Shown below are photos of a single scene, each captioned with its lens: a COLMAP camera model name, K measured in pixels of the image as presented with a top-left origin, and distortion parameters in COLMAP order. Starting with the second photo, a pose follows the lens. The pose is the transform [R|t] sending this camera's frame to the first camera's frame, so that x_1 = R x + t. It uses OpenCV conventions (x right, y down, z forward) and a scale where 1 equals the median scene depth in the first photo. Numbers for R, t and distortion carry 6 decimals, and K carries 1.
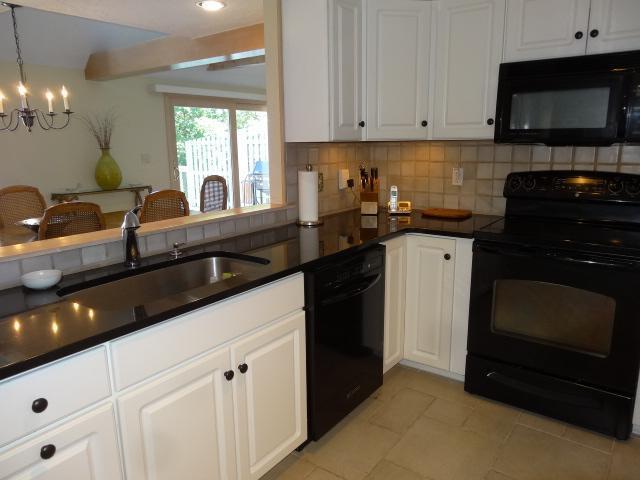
lens RADIAL K [[469.2, 0, 320.0], [0, 469.2, 240.0], [0, 0, 1]] dist [-0.000661, 0.002542]
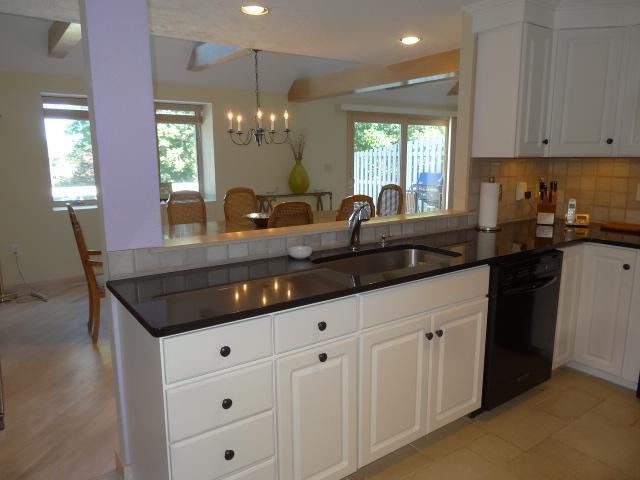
lens RADIAL K [[469.2, 0, 320.0], [0, 469.2, 240.0], [0, 0, 1]] dist [-0.000661, 0.002542]
pose [[0.949081, 0.066920, -0.307844, -0.054775], [-0.073711, 0.997225, -0.010471, 0.032112], [0.306289, 0.032629, 0.951379, -0.192632]]
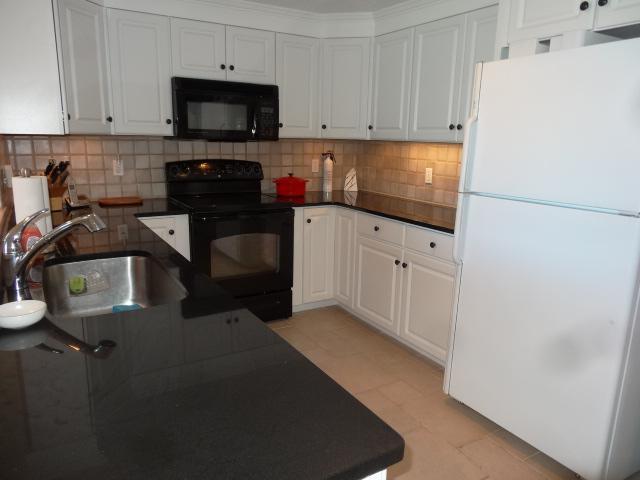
lens RADIAL K [[469.2, 0, 320.0], [0, 469.2, 240.0], [0, 0, 1]] dist [-0.000661, 0.002542]
pose [[0.365989, -0.182559, 0.912537, -0.679167], [0.166718, 0.977569, 0.128704, -0.037723], [-0.915564, 0.105032, 0.388215, 0.179416]]
